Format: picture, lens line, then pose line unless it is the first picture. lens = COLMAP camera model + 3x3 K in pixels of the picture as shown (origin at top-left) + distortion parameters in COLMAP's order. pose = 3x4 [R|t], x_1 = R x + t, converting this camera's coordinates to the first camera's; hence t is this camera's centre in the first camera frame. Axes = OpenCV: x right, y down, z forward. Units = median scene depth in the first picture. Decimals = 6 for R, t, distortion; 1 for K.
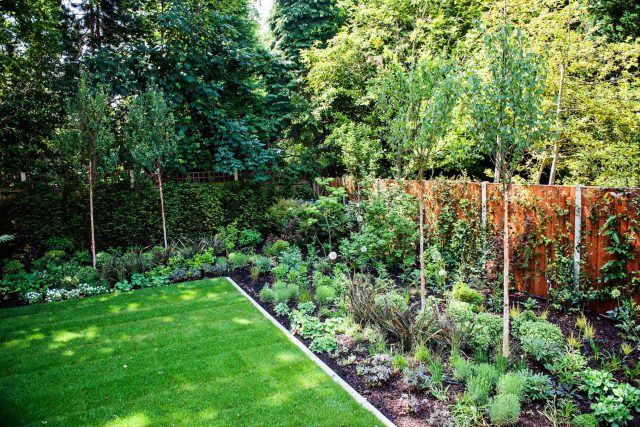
lens RADIAL K [[432.9, 0, 323.3], [0, 432.9, 214.3], [0, 0, 1]] dist [-0.048469, -0.007651]
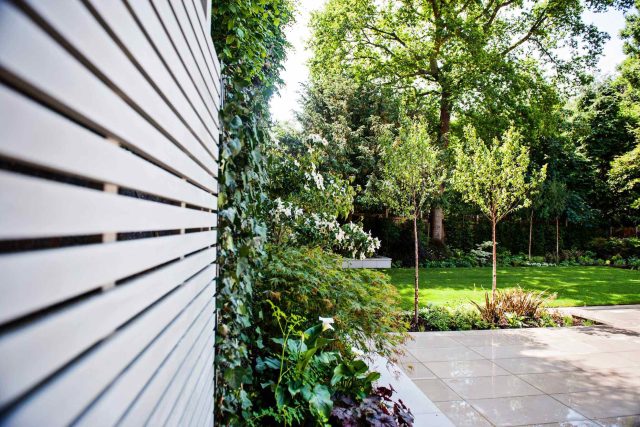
lens RADIAL K [[434.7, 0, 327.9], [0, 434.7, 210.2], [0, 0, 1]] dist [-0.035861, -0.014457]
pose [[0.947626, 0.039556, -0.316925, -0.653766], [-0.086218, 0.987143, -0.134592, 0.204650], [0.307526, 0.154868, 0.938852, -1.125589]]
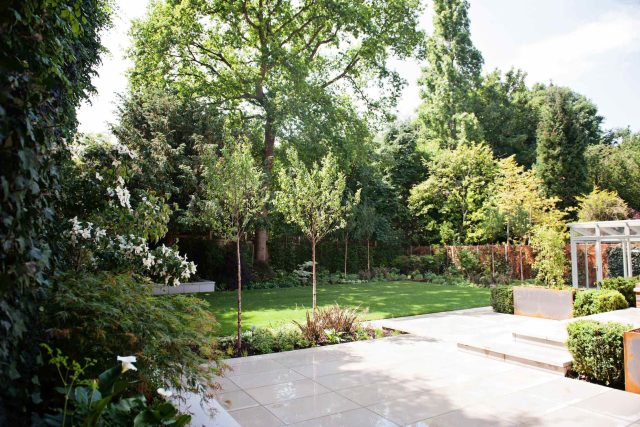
lens RADIAL K [[432.9, 0, 323.2], [0, 432.9, 210.2], [0, 0, 1]] dist [-0.048469, -0.007651]
pose [[0.997265, 0.039414, 0.062519, -0.652139], [-0.025679, 0.978015, -0.206948, 0.203303], [-0.069301, 0.204777, 0.976352, -1.108441]]
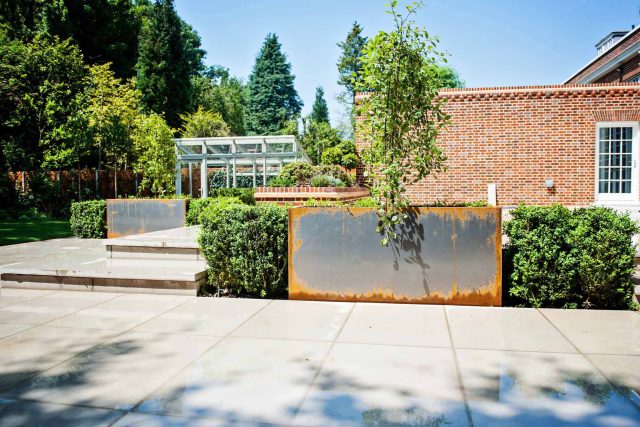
lens RADIAL K [[472.7, 0, 325.2], [0, 472.7, 213.2], [0, 0, 1]] dist [-0.040982, -0.005328]
pose [[0.604458, 0.003301, 0.796630, -0.551340], [0.072815, 0.995577, -0.059375, 0.247703], [-0.793302, 0.093896, 0.601544, -0.904011]]
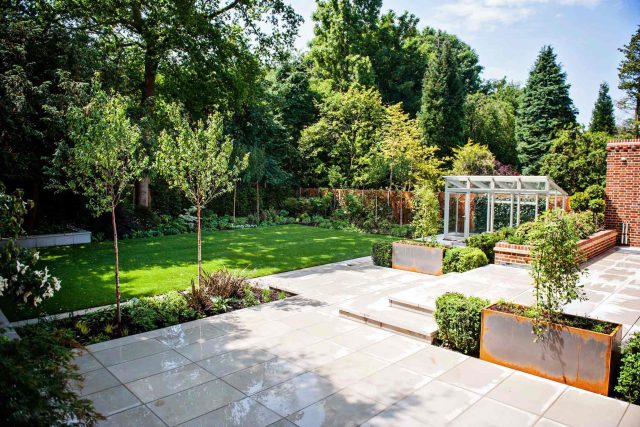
lens RADIAL K [[432.9, 0, 322.3], [0, 432.9, 210.9], [0, 0, 1]] dist [-0.048469, -0.007651]
pose [[0.949683, 0.024952, 0.312218, -0.648368], [-0.009404, 0.998644, -0.051204, 0.146193], [-0.313072, 0.045692, 0.948630, -1.104424]]
